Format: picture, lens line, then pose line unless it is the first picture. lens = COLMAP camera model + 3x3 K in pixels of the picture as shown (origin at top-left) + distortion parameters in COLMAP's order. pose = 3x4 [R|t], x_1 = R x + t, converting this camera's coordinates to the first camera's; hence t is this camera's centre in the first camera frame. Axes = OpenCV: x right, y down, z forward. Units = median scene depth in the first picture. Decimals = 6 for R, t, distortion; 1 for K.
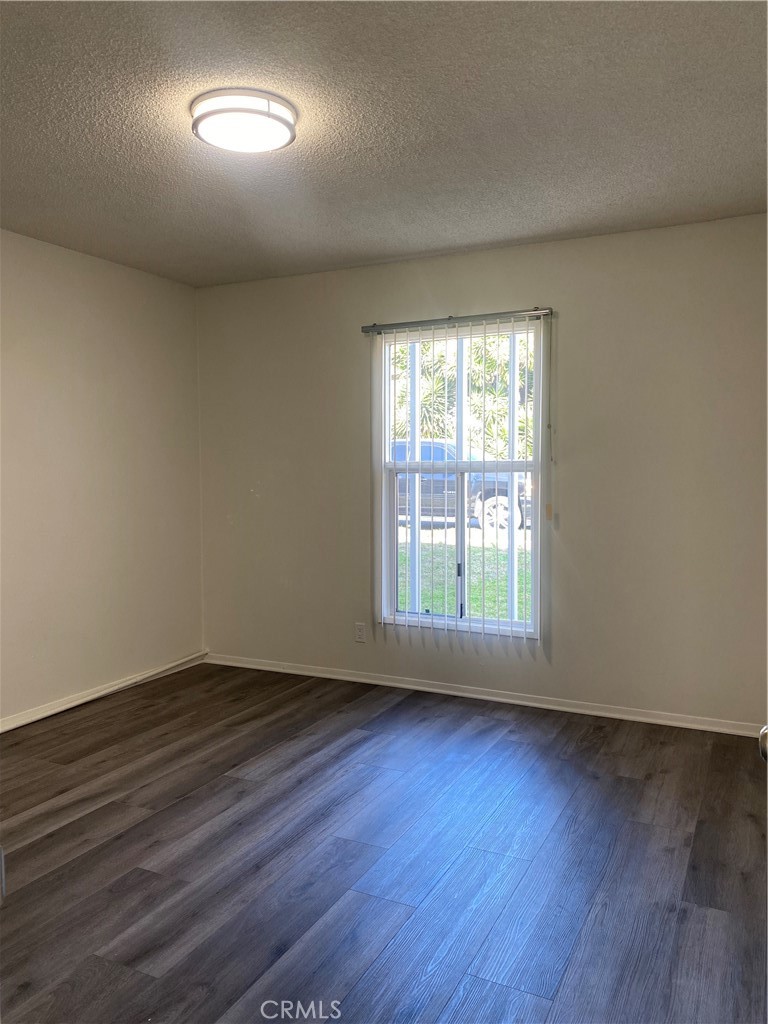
lens RADIAL K [[782.3, 0, 384.0], [0, 782.3, 512.0], [0, 0, 1]] dist [0.106882, -0.127300]
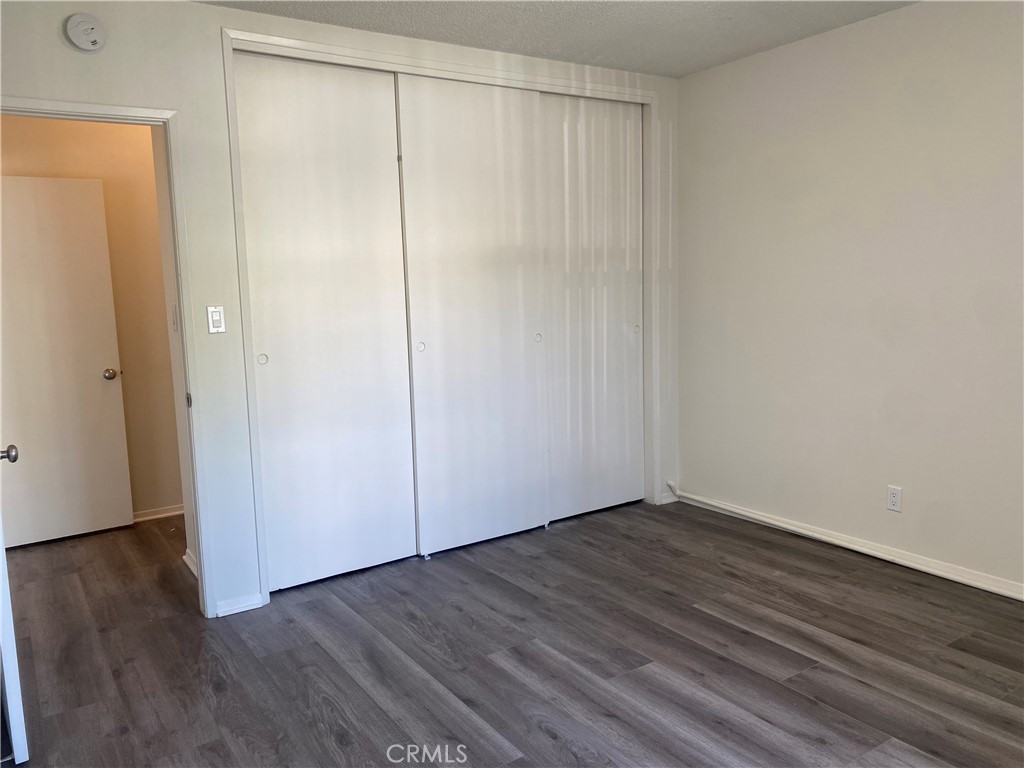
lens RADIAL K [[782.3, 0, 512.0], [0, 782.3, 384.0], [0, 0, 1]] dist [0.106882, -0.127300]
pose [[-0.497713, 0.129711, -0.857588, 0.620461], [-0.011227, 0.987708, 0.155908, -0.092551], [0.867269, 0.087226, -0.490139, 1.224861]]
